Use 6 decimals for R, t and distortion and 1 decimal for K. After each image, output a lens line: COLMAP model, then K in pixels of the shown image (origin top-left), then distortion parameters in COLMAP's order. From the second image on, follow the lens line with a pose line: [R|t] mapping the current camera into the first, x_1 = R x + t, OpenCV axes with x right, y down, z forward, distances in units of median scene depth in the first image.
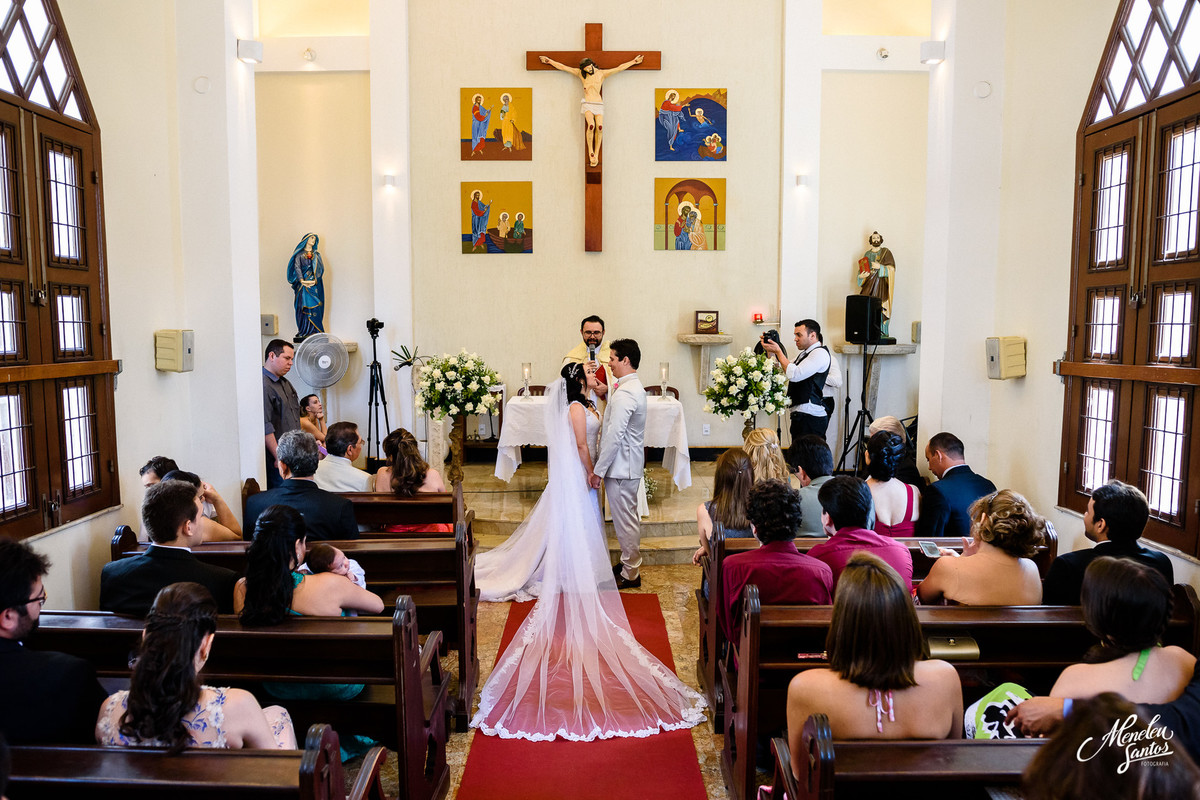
lens RADIAL K [[847.1, 0, 596.0], [0, 847.1, 410.5], [0, 0, 1]] dist [-0.056832, 0.005346]
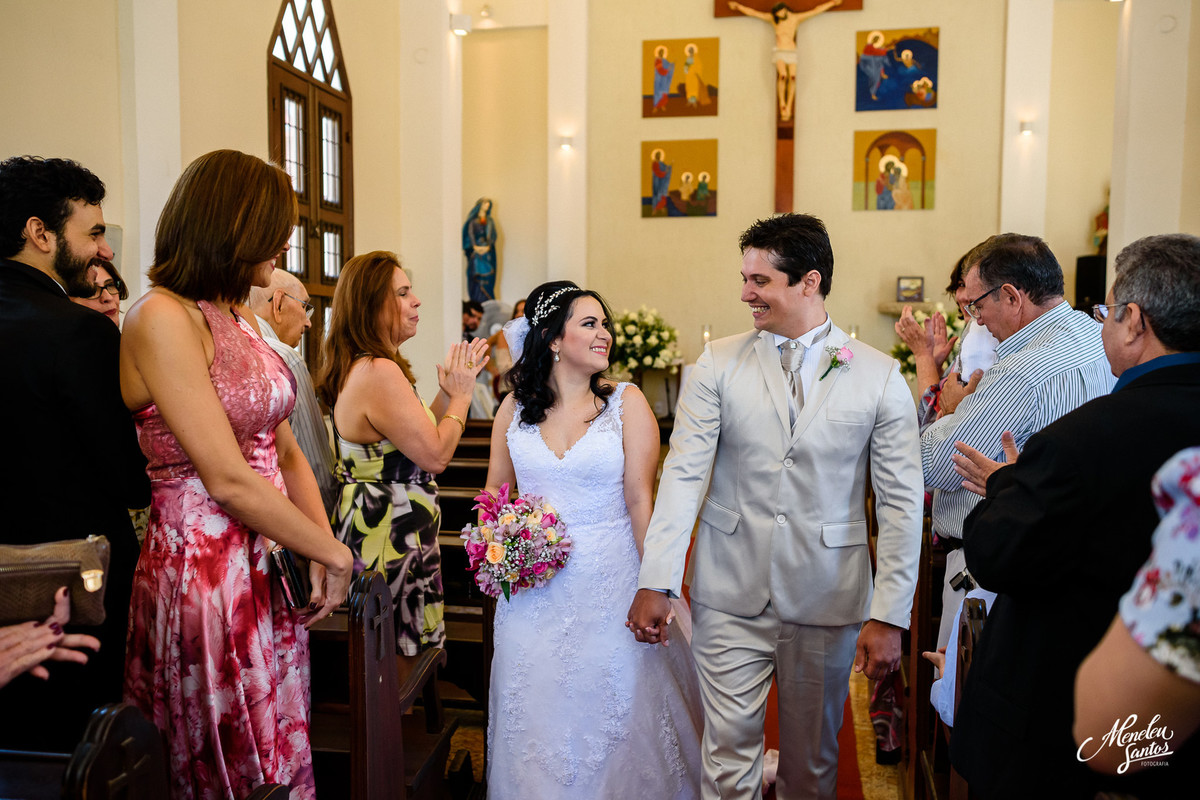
lens RADIAL K [[1135.1, 0, 600.0], [0, 1135.1, 400.0], [0, 0, 1]] dist [0.036755, 0.000787]
pose [[0.983003, 0.014546, -0.183015, 0.030105], [-0.022574, 0.998869, -0.041857, 0.070489], [0.182199, 0.045277, 0.982219, -0.239065]]
